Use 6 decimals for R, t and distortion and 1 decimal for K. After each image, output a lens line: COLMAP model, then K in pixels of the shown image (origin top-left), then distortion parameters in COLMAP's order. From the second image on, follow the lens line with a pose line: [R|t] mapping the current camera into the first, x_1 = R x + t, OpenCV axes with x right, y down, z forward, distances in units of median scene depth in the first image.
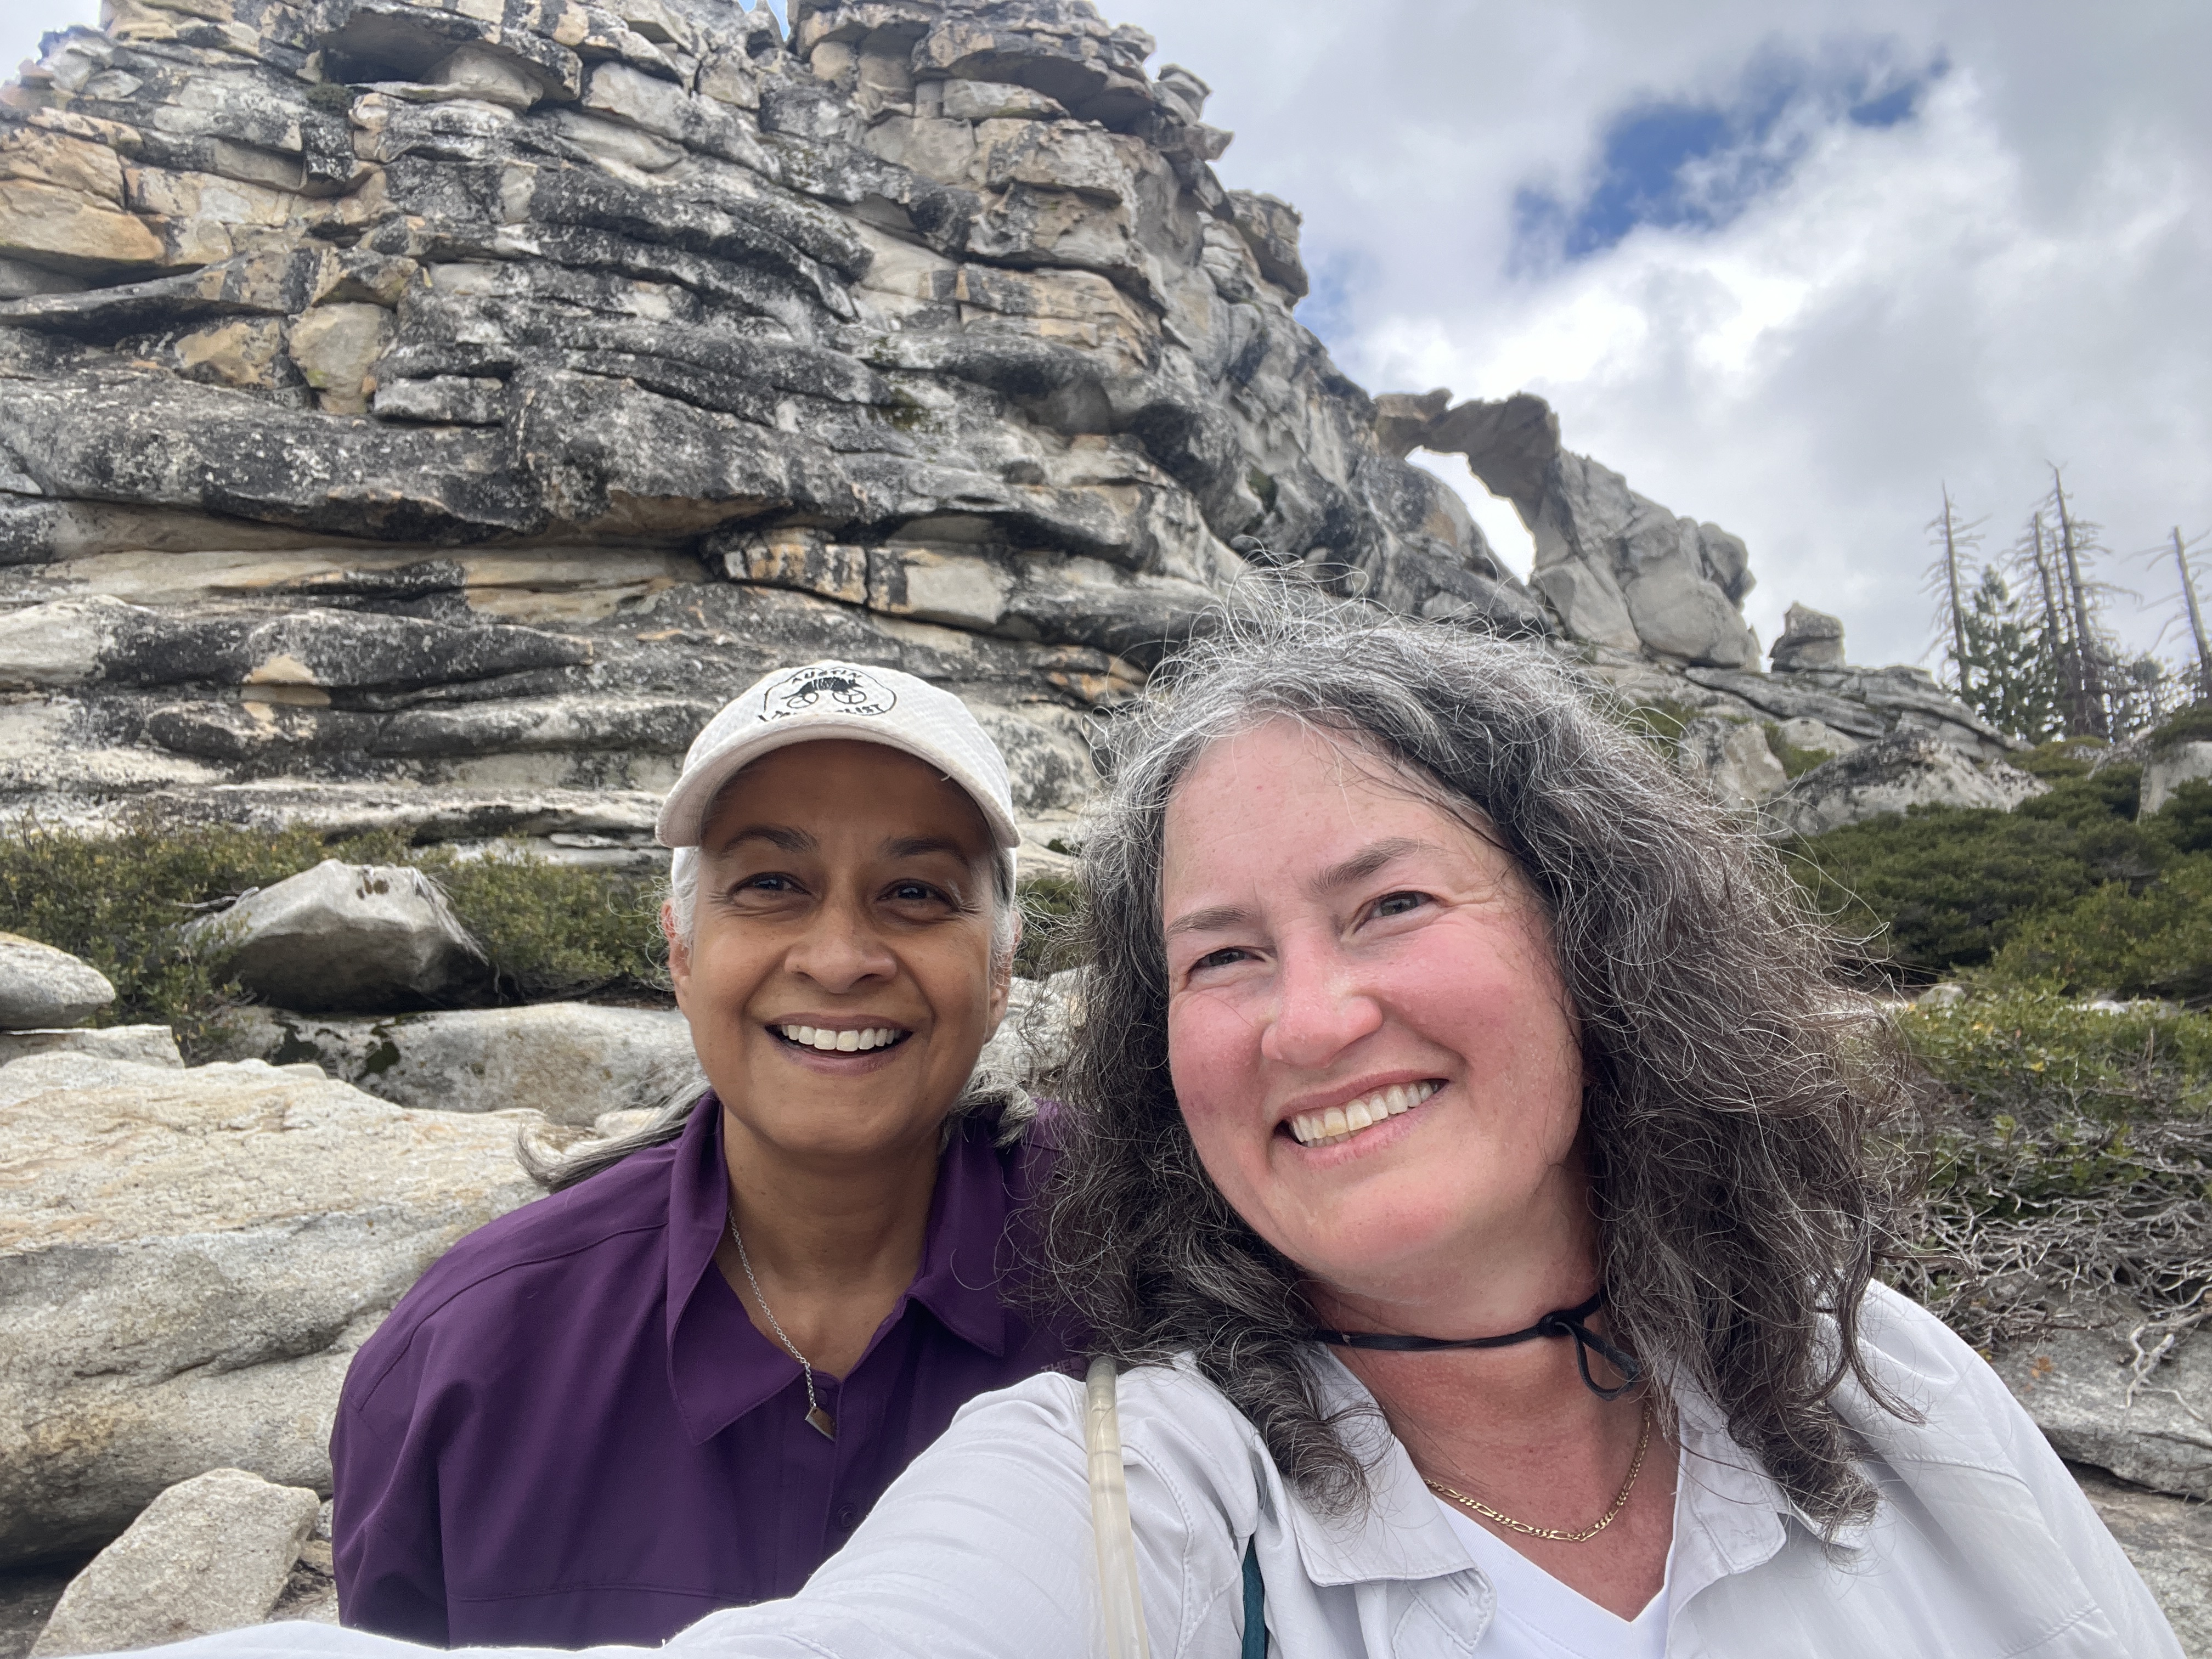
lens RADIAL K [[1529.1, 0, 1113.0], [0, 1529.1, 834.6], [0, 0, 1]] dist [0.088005, -0.108462]
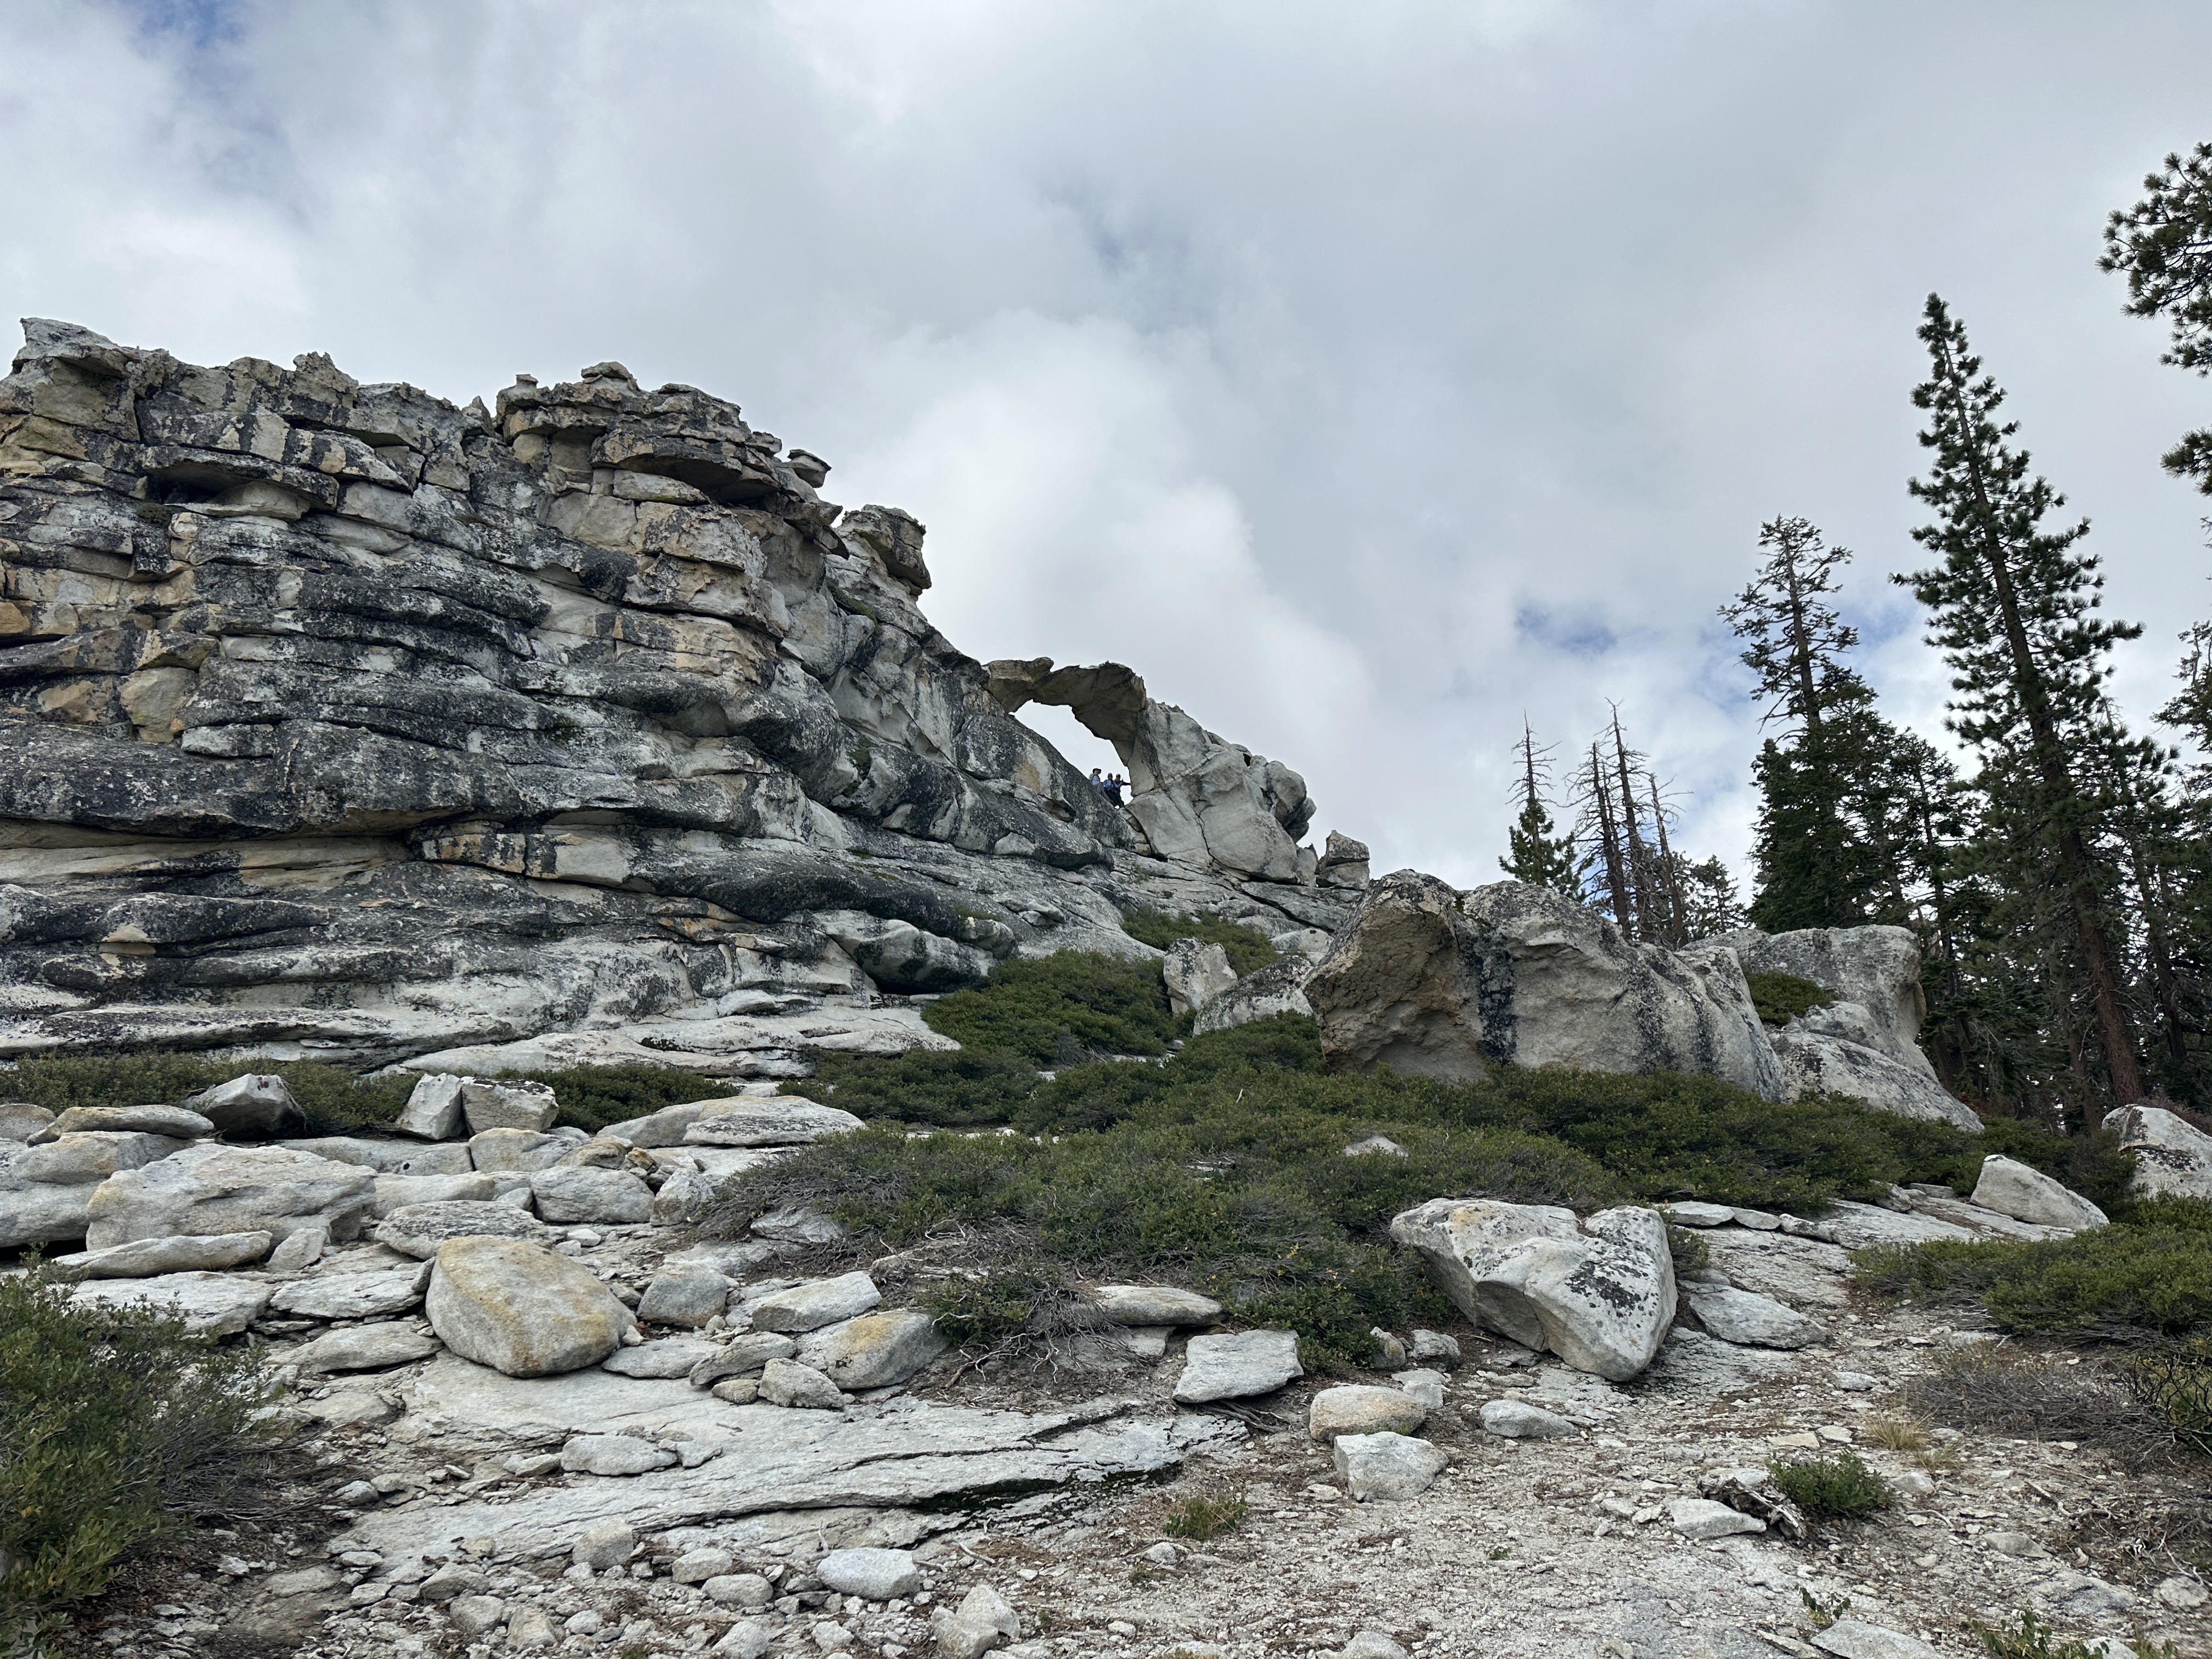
lens RADIAL K [[1553.9, 0, 1122.1], [0, 1553.9, 831.7], [0, 0, 1]] dist [0.161359, -0.278377]
pose [[0.983034, 0.035368, 0.179984, 0.103455], [-0.016769, 0.994454, -0.103828, -0.035156], [-0.182658, 0.099048, 0.978175, -0.473981]]
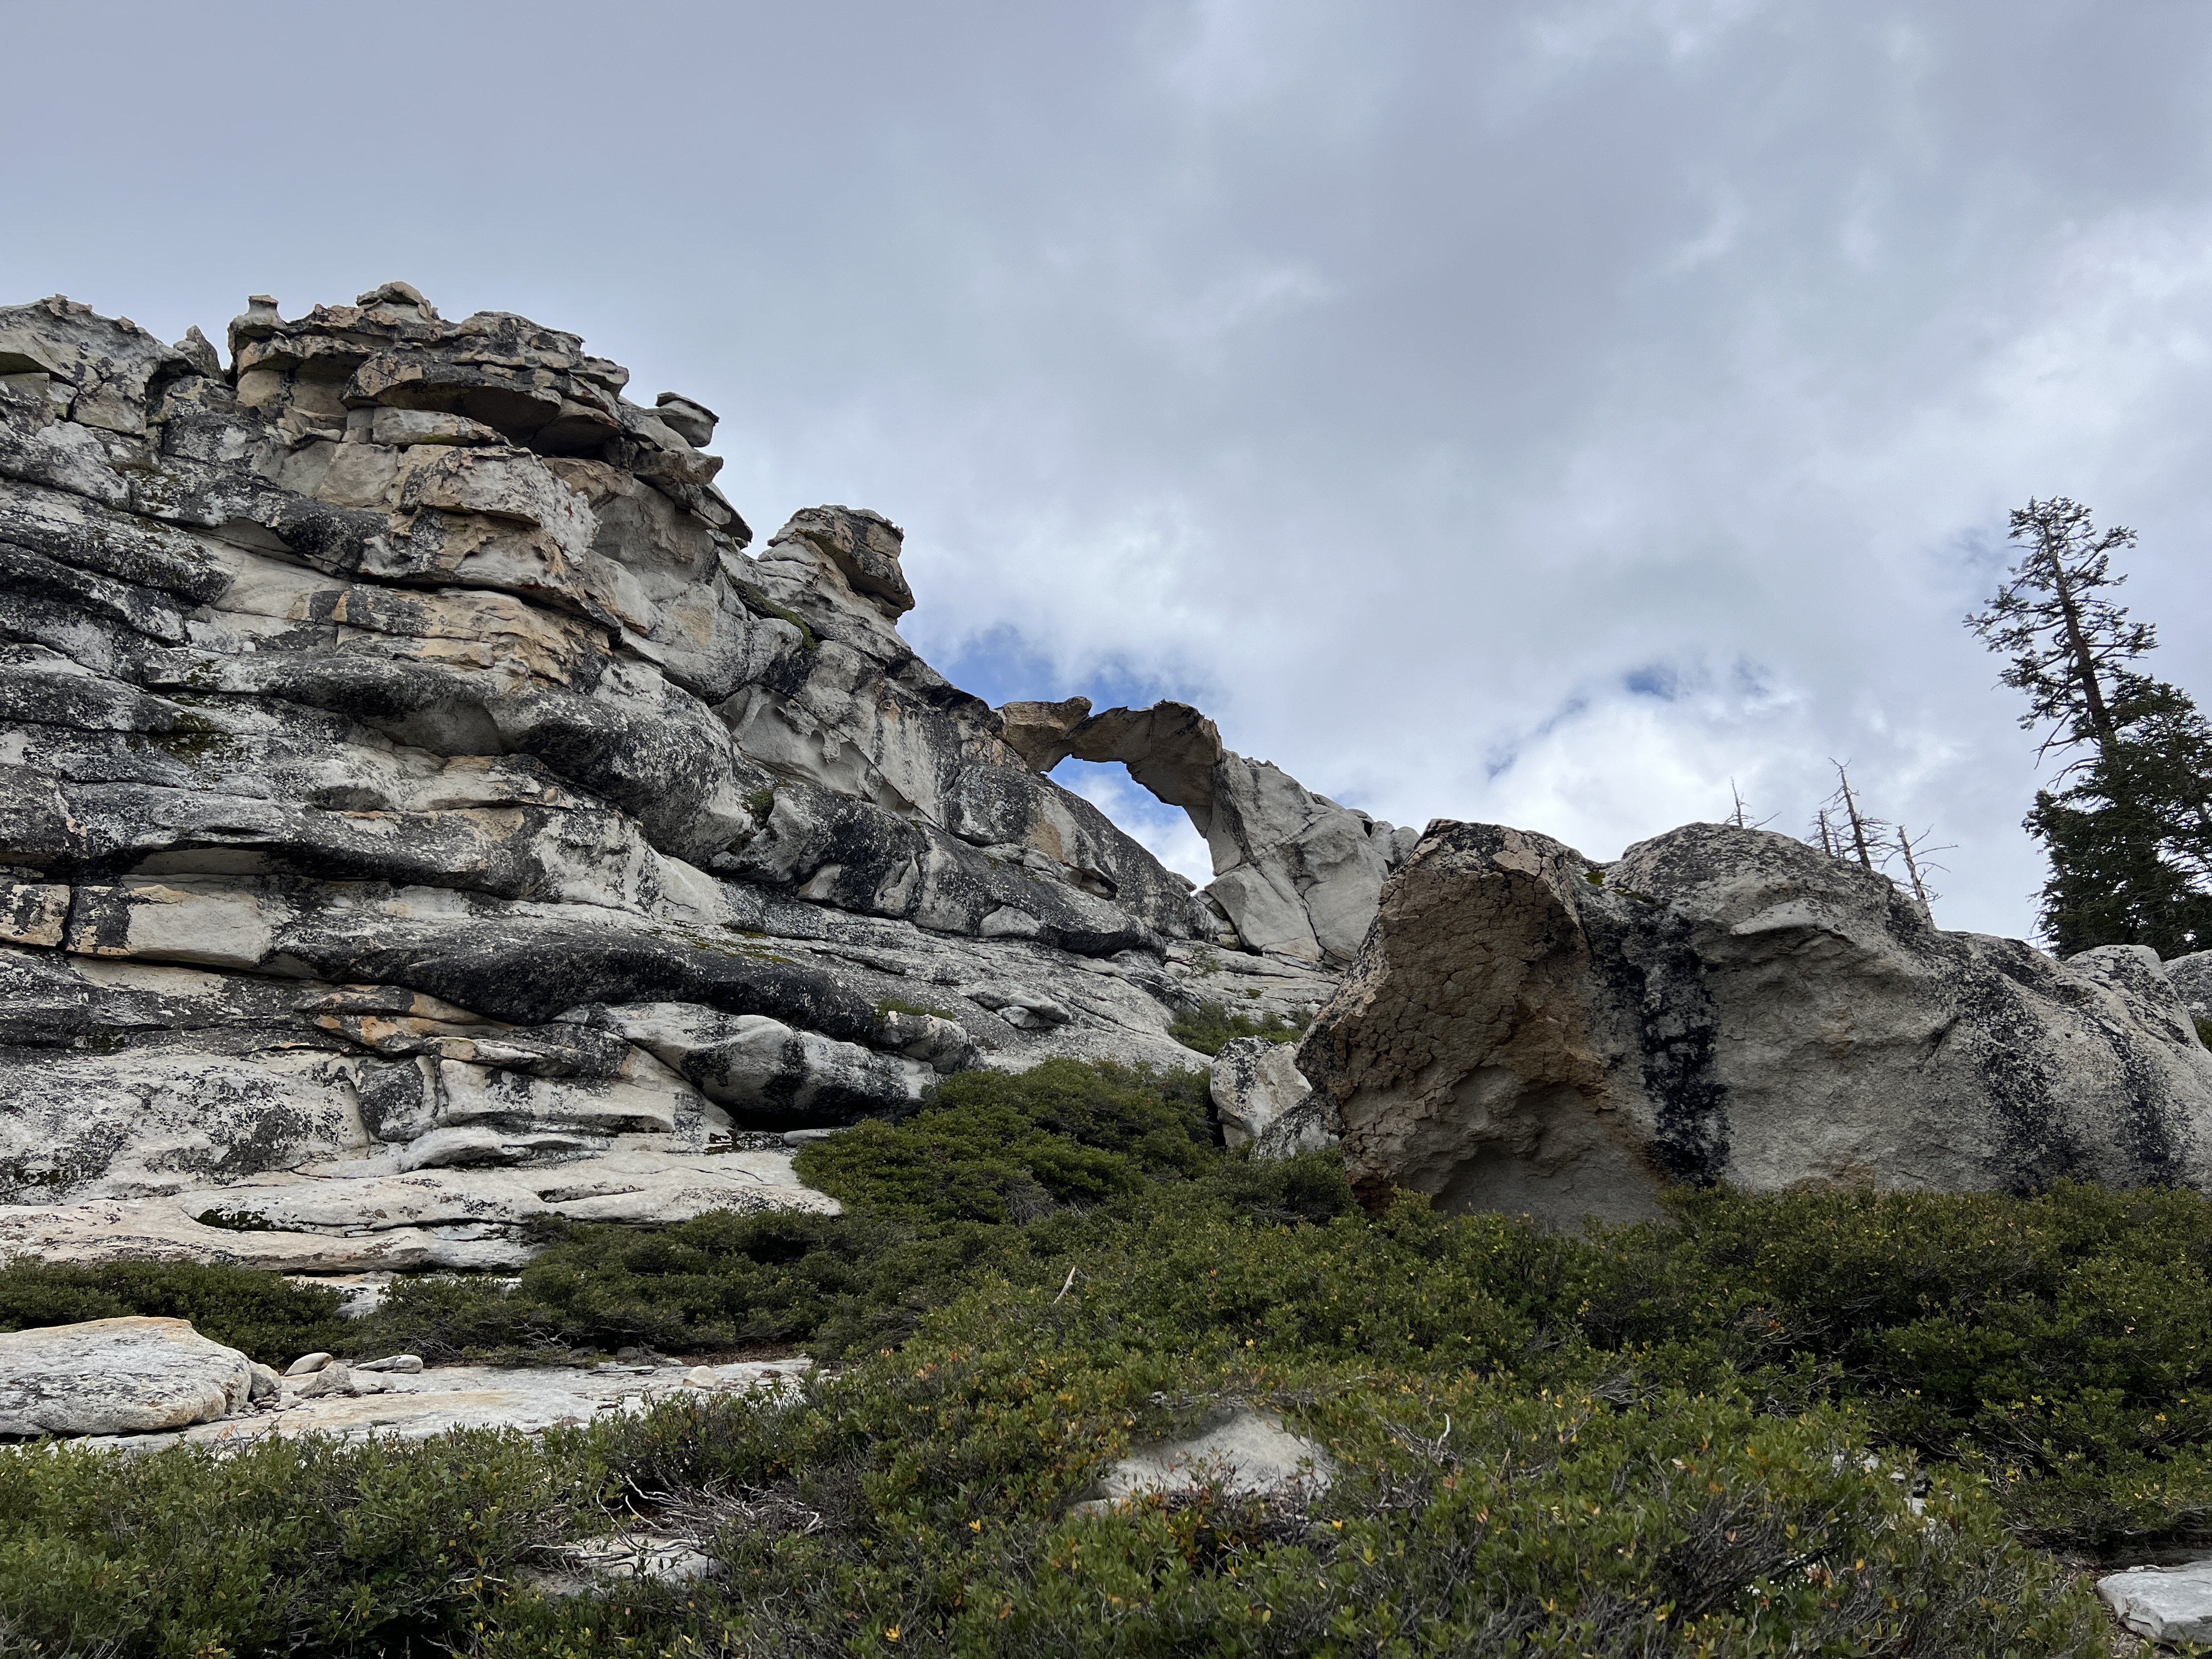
lens RADIAL K [[1660.8, 0, 1118.2], [0, 1660.8, 814.4], [0, 0, 1]] dist [0.100025, -0.146683]
pose [[0.997157, -0.010587, 0.074604, 0.316390], [0.025426, 0.979290, -0.200862, -0.009021], [-0.070933, 0.202187, 0.976775, -0.026166]]
